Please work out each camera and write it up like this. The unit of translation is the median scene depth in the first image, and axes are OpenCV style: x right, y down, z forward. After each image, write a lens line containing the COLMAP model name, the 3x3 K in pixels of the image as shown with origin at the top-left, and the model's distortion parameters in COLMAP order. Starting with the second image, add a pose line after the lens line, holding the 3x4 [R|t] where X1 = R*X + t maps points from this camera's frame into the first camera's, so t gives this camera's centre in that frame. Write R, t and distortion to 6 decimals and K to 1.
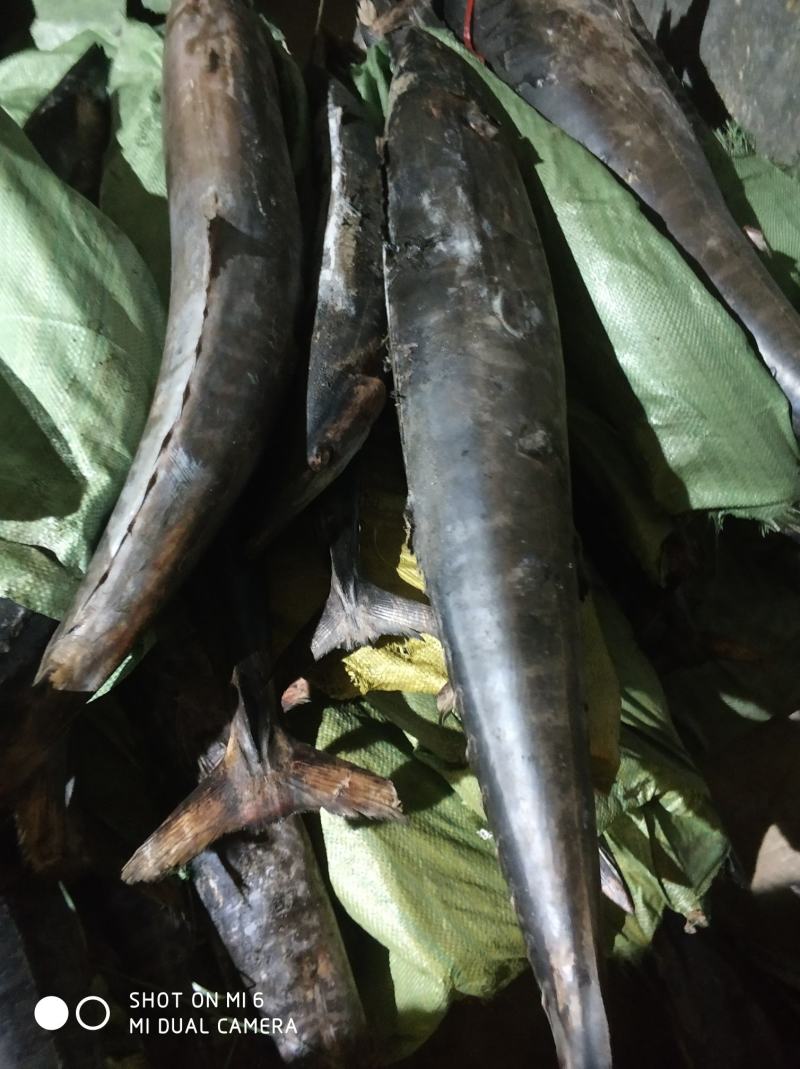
lens RADIAL K [[914.0, 0, 400.0], [0, 914.0, 534.5], [0, 0, 1]] dist [-0.005763, 0.013661]
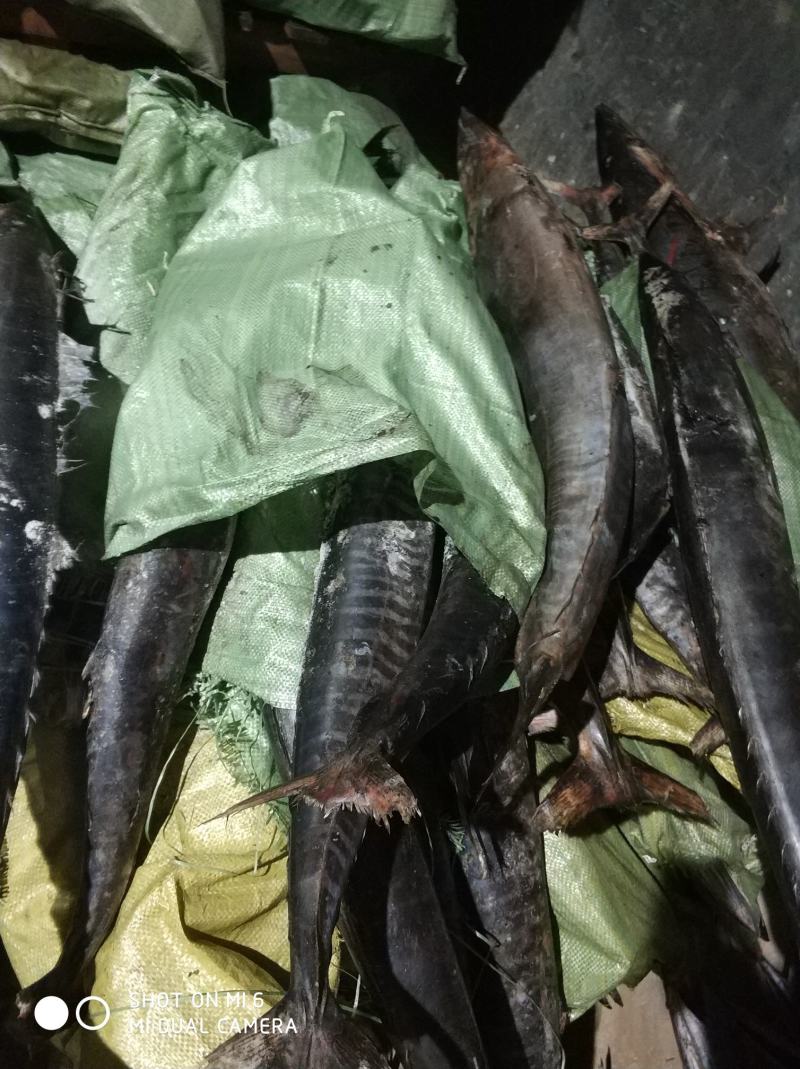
lens RADIAL K [[873.9, 0, 417.5], [0, 873.9, 539.5], [0, 0, 1]] dist [0.002351, -0.030228]
pose [[0.939769, 0.255635, 0.226903, -0.675817], [-0.228267, 0.963472, -0.140054, 0.151836], [-0.254418, 0.079824, 0.963795, -0.164539]]
